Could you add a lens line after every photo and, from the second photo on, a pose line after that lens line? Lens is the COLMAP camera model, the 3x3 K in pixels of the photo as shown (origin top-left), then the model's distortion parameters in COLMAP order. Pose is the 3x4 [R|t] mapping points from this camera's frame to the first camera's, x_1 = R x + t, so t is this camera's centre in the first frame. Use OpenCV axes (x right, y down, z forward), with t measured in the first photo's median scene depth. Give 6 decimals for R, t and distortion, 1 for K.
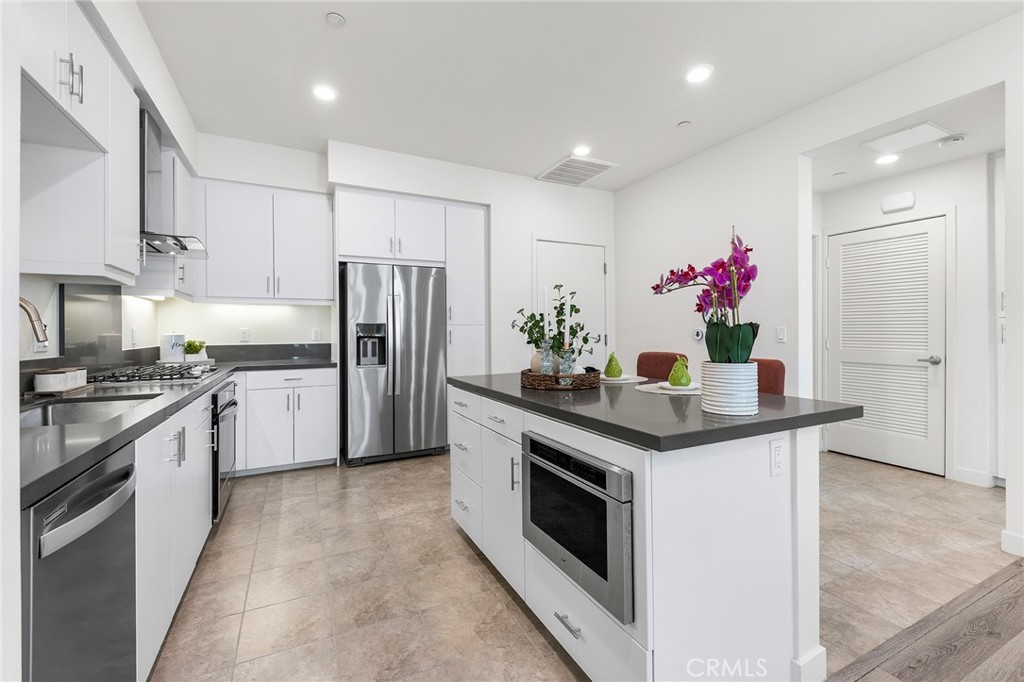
lens RADIAL K [[448.4, 0, 500.2], [0, 448.4, 332.9], [0, 0, 1]] dist [0.009295, -0.001667]
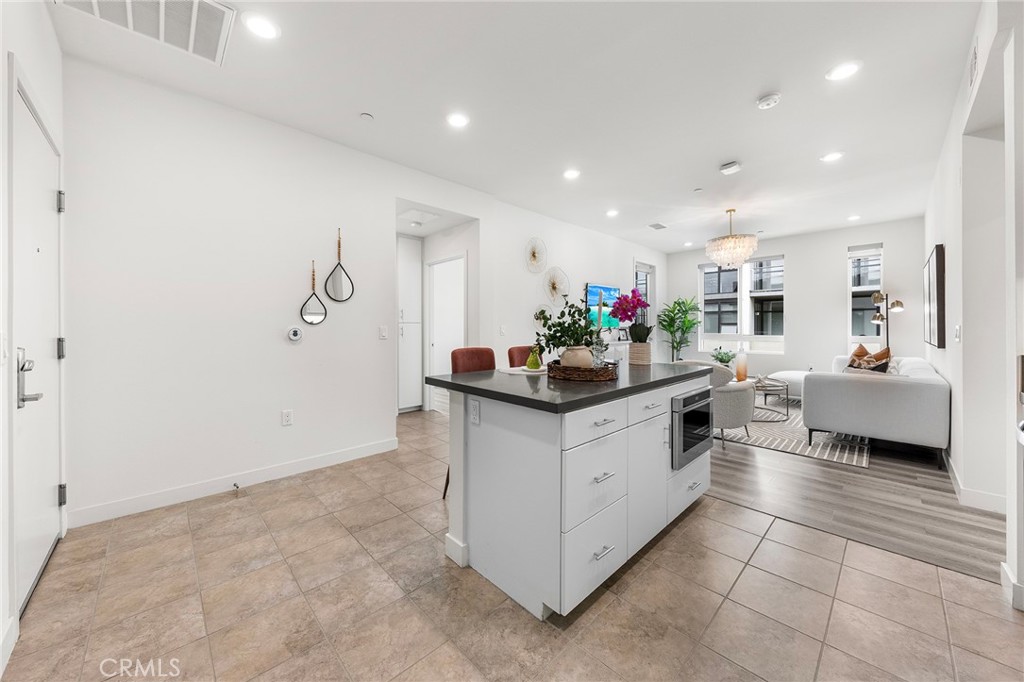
lens RADIAL K [[352.5, 0, 537.9], [0, 352.5, 332.6], [0, 0, 1]] dist [0.009898, -0.000802]
pose [[-0.363275, -0.000300, 0.931682, -0.428803], [0.010089, 0.999940, 0.004256, 0.002361], [-0.931627, 0.010946, -0.363250, 0.928840]]
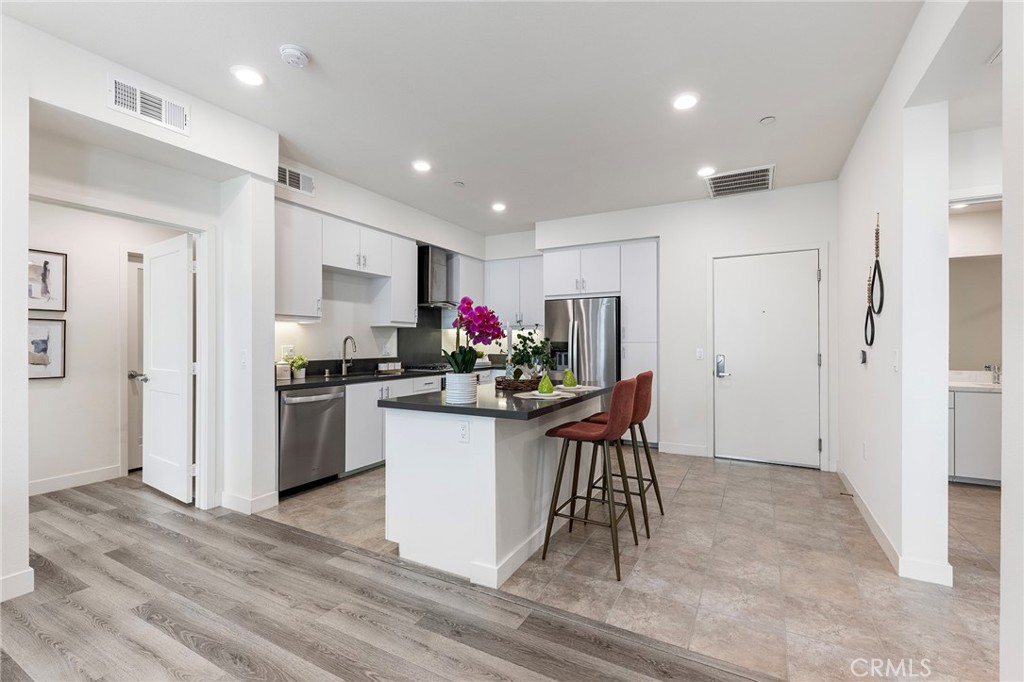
lens RADIAL K [[423.7, 0, 518.5], [0, 423.7, 348.9], [0, 0, 1]] dist [0.012739, -0.005871]
pose [[0.585784, 0.016566, -0.810298, 0.807458], [-0.004865, 0.999845, 0.016924, -0.021923], [0.810453, -0.005972, 0.585774, 0.104756]]
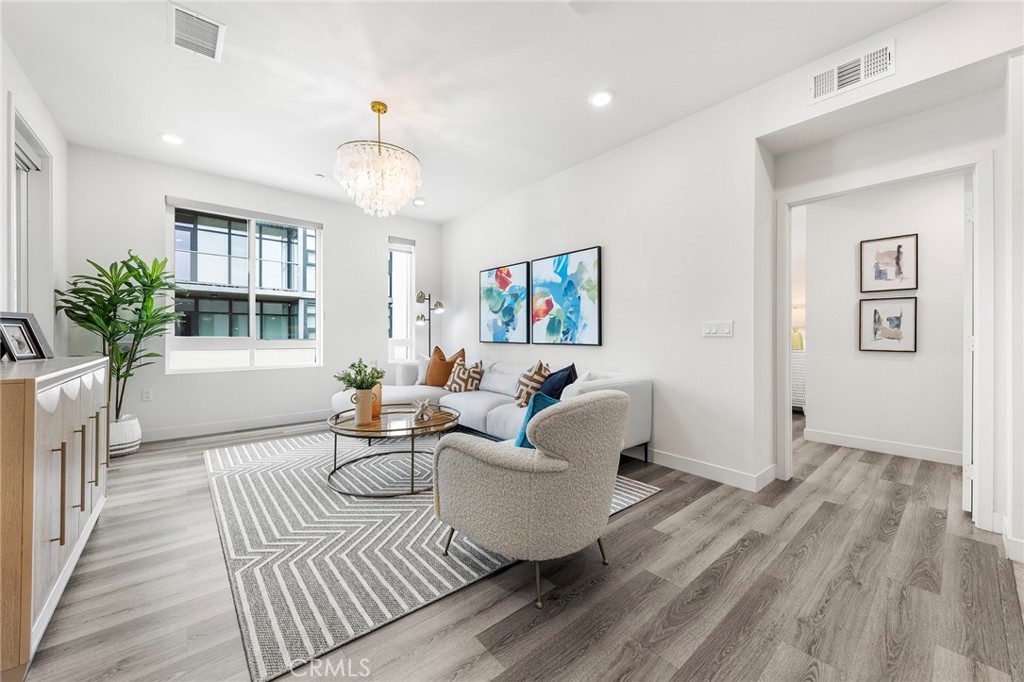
lens RADIAL K [[385.6, 0, 492.5], [0, 385.6, 333.7], [0, 0, 1]] dist [-0.010999, 0.000320]
pose [[-0.974688, 0.000754, -0.223567, 0.591151], [0.001993, 0.999984, -0.005318, 0.026776], [0.223559, -0.005629, -0.974674, 0.515066]]
